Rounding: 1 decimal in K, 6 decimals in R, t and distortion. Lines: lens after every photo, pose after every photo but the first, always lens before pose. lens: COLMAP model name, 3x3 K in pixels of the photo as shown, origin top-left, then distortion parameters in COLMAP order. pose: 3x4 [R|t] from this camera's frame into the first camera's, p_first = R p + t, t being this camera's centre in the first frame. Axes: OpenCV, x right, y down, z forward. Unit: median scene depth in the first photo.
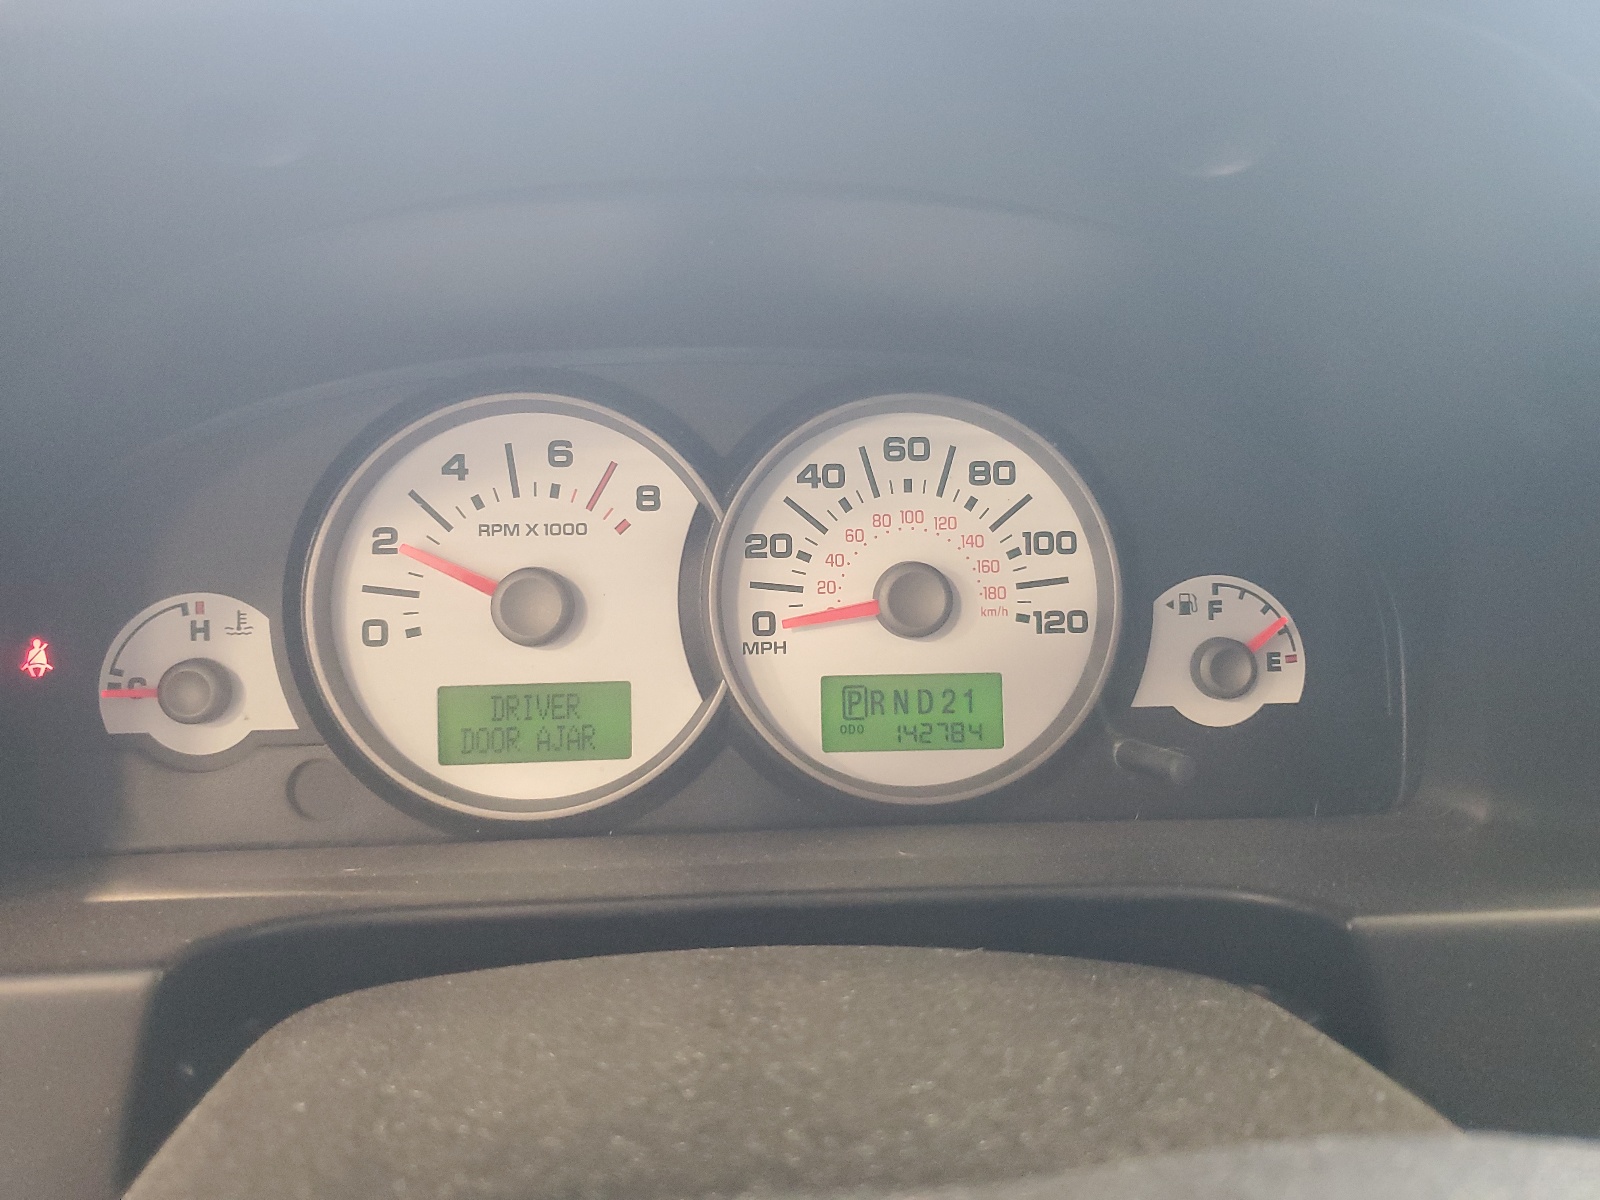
lens RADIAL K [[1213.2, 0, 801.1], [0, 1213.2, 600.1], [0, 0, 1]] dist [-0.005053, -0.001875]
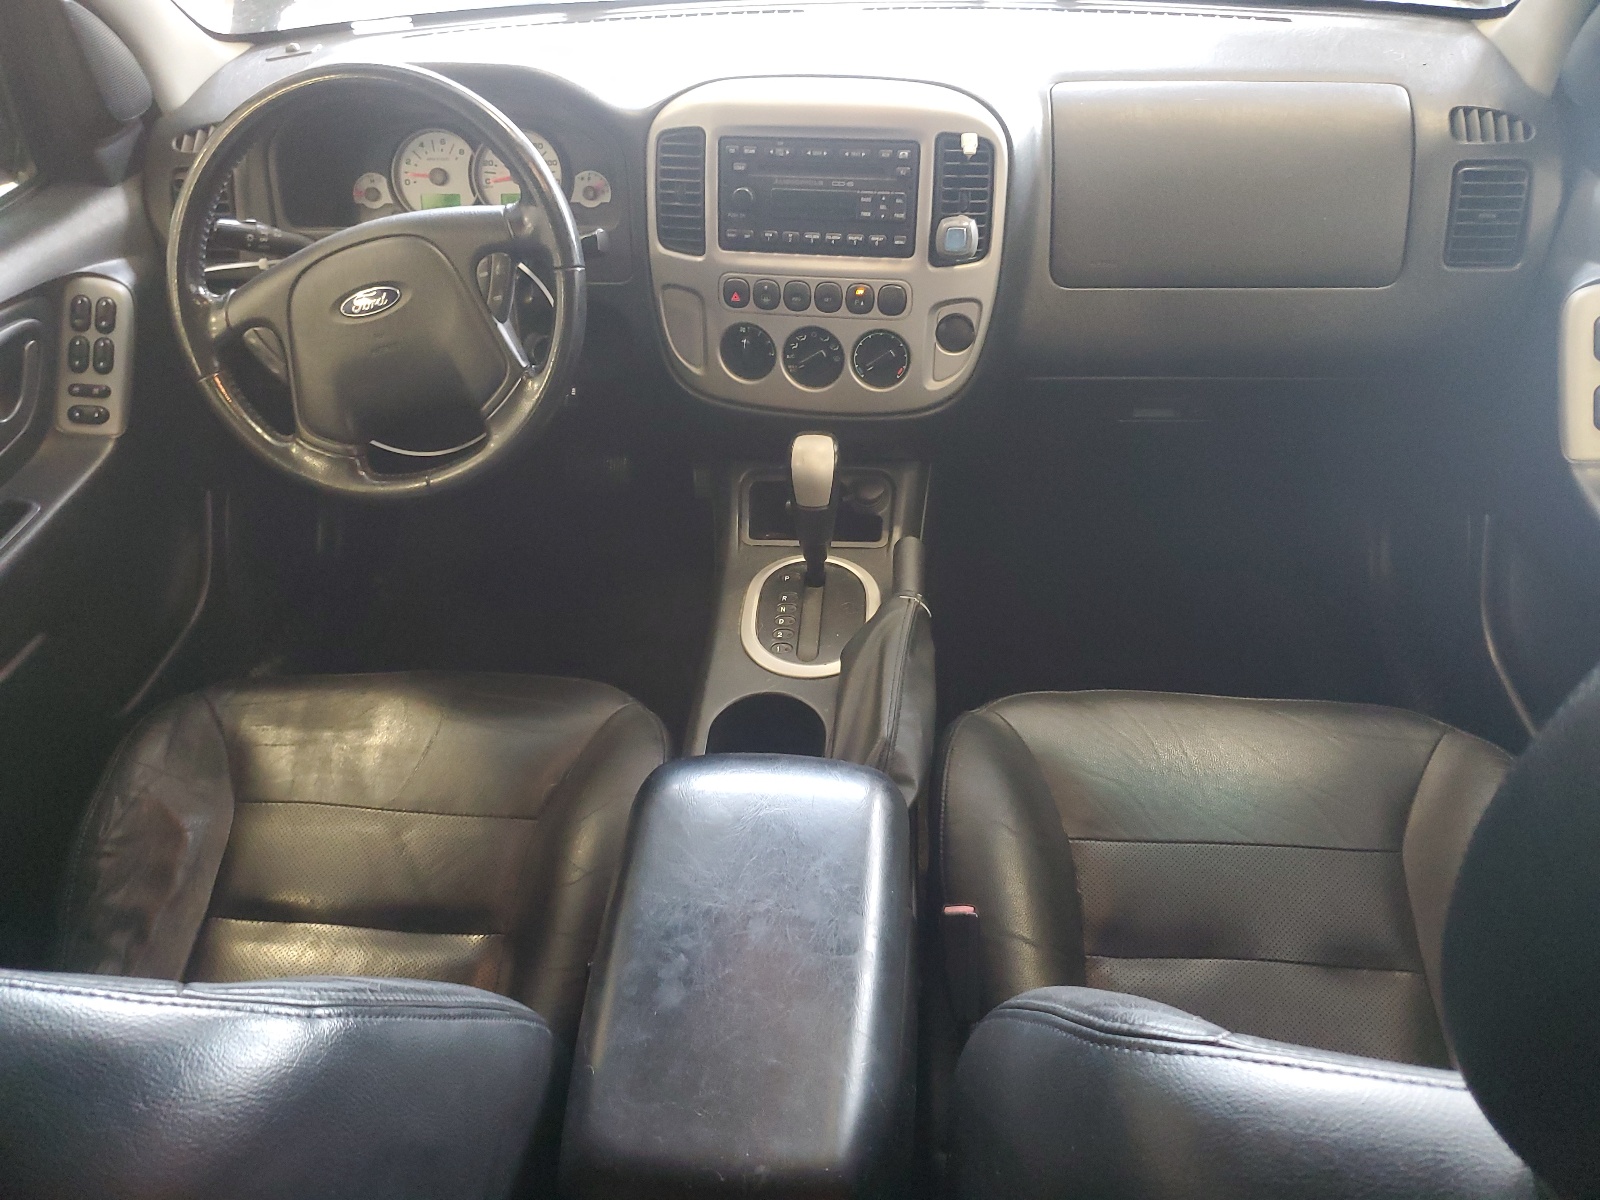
lens RADIAL K [[1213.2, 0, 798.7], [0, 1213.2, 600.1], [0, 0, 1]] dist [-0.005053, -0.001875]
pose [[0.991142, 0.050341, -0.122892, 1.812273], [-0.014138, 0.960108, 0.279271, 0.248840], [0.132049, -0.275060, 0.952316, -3.723294]]
